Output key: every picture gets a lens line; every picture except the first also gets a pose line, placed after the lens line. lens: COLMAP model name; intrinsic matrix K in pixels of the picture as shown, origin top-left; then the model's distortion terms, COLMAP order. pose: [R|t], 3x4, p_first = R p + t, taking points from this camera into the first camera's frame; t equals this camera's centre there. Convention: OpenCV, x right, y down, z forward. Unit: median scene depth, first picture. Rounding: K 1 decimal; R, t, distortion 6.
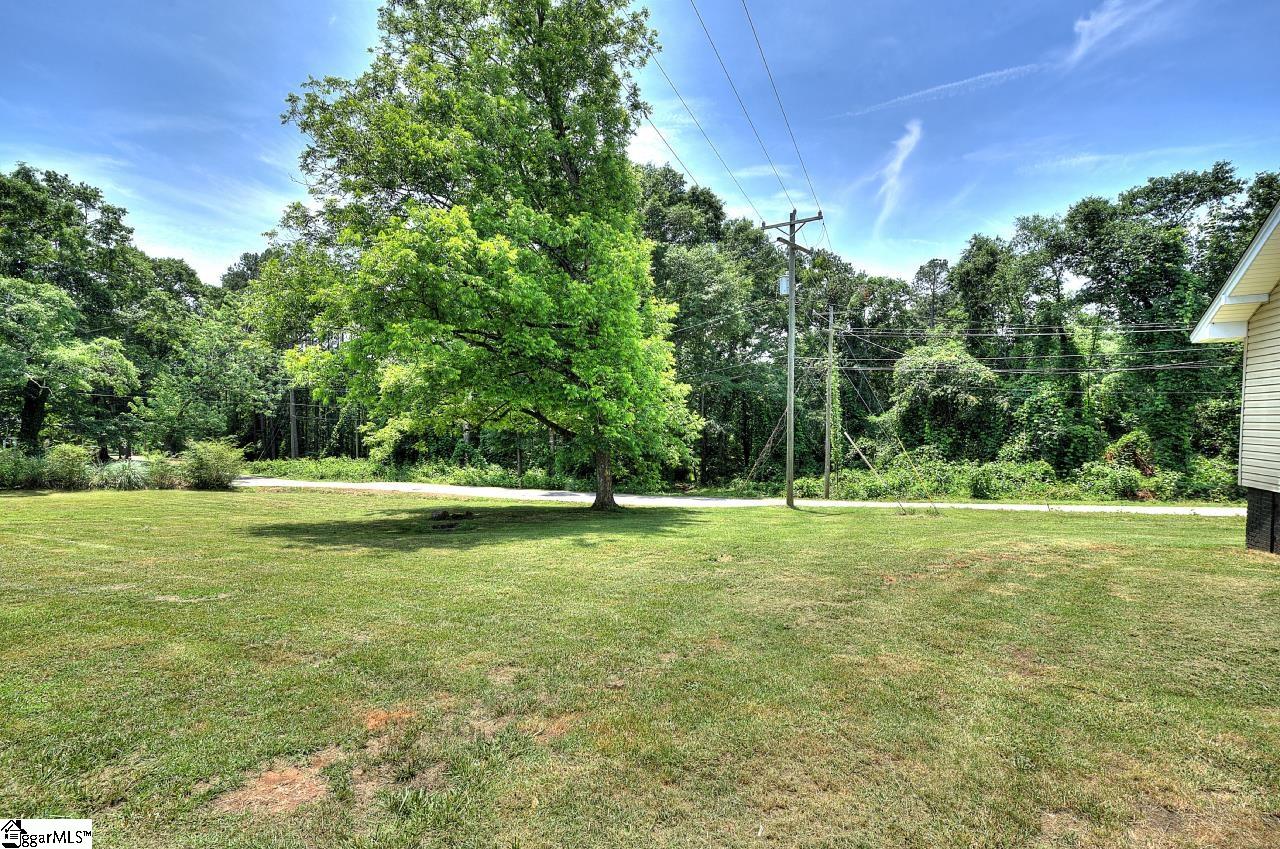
lens RADIAL K [[552.9, 0, 640.0], [0, 552.9, 424.5], [0, 0, 1]] dist [-0.003043, -0.000261]
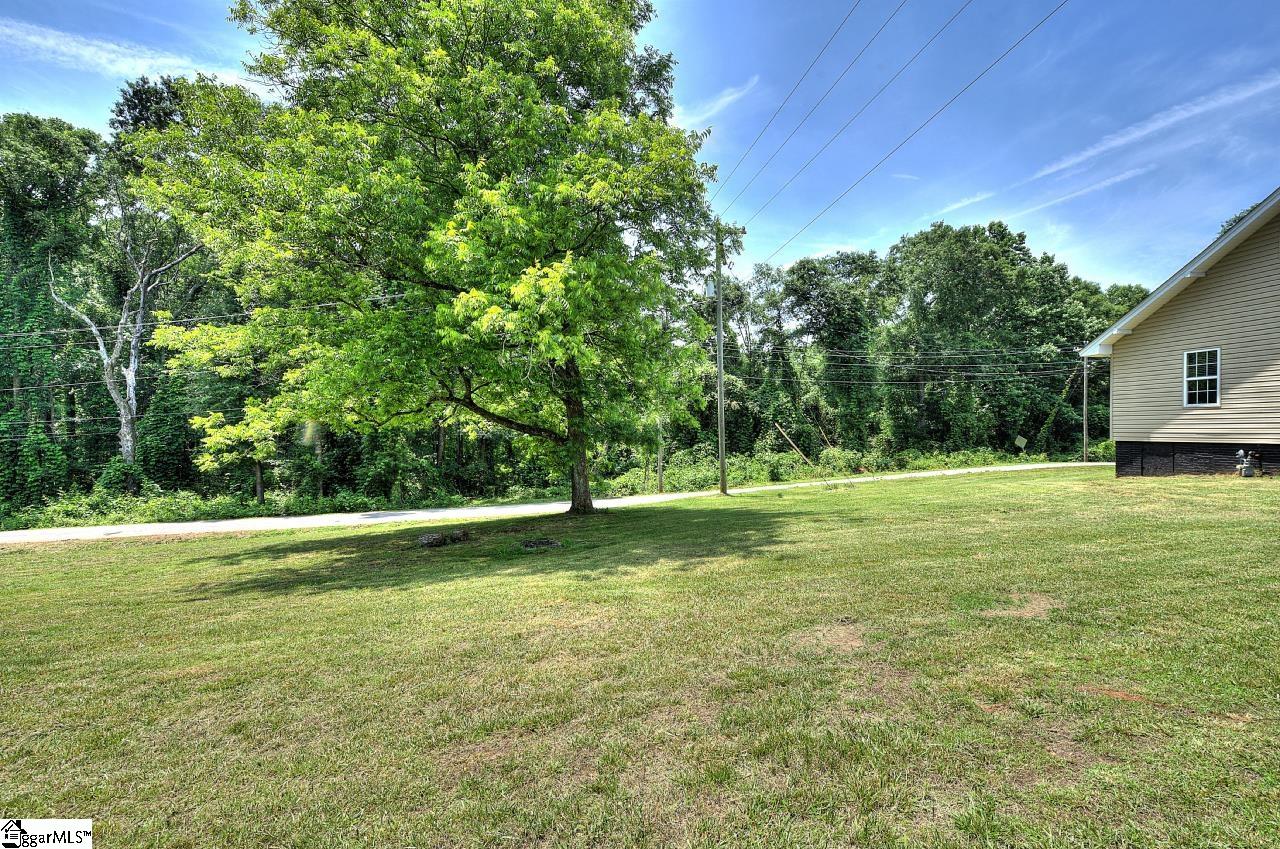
lens RADIAL K [[552.9, 0, 640.0], [0, 552.9, 424.5], [0, 0, 1]] dist [-0.003043, -0.000261]
pose [[0.798998, -0.003269, 0.601325, -0.348409], [0.017308, 0.999696, -0.017563, 0.020368], [-0.601085, 0.024441, 0.798811, 0.166384]]
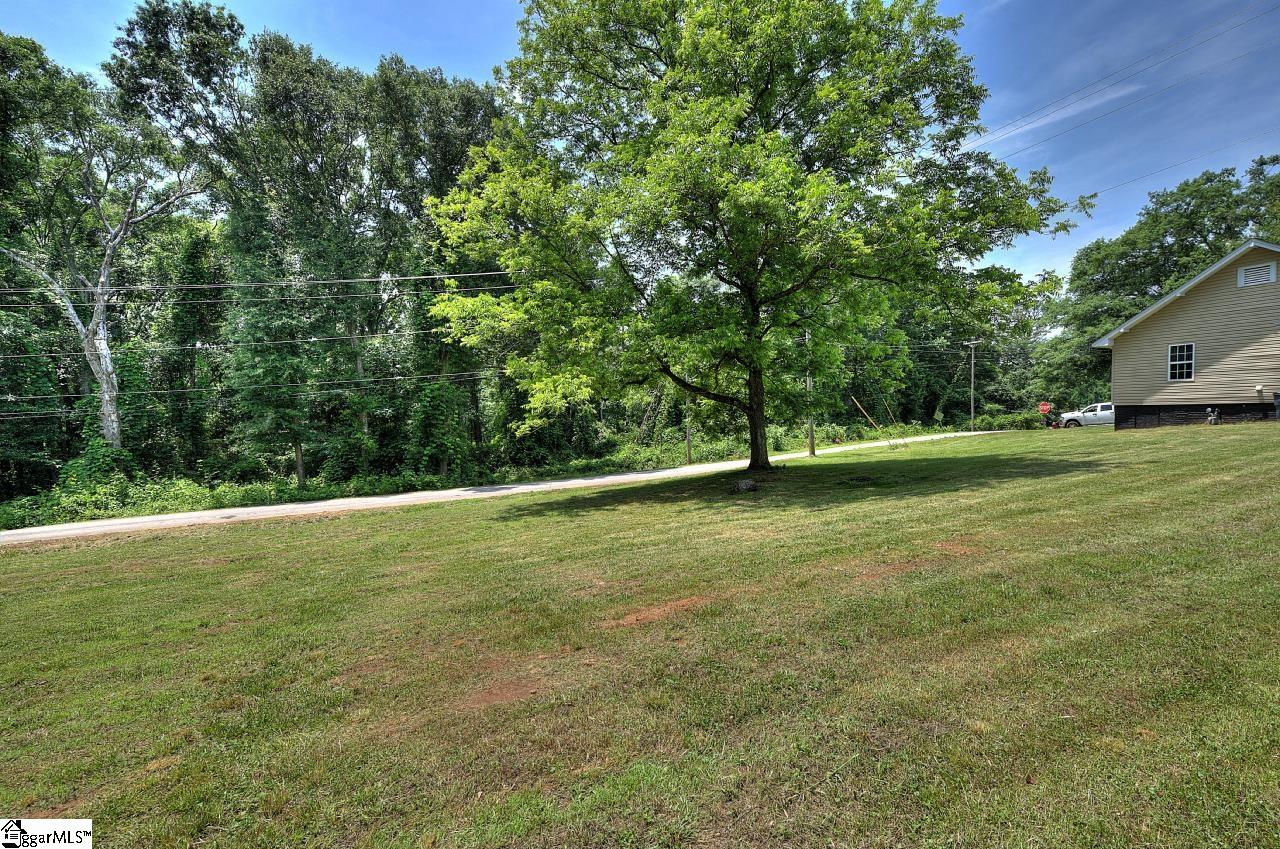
lens RADIAL K [[565.8, 0, 640.0], [0, 565.8, 424.5], [0, 0, 1]] dist [0.000658, 0.000205]
pose [[0.610326, -0.028642, 0.791632, -0.693167], [0.027928, 0.999503, 0.014631, 0.031143], [-0.791658, 0.013179, 0.610823, 0.355748]]
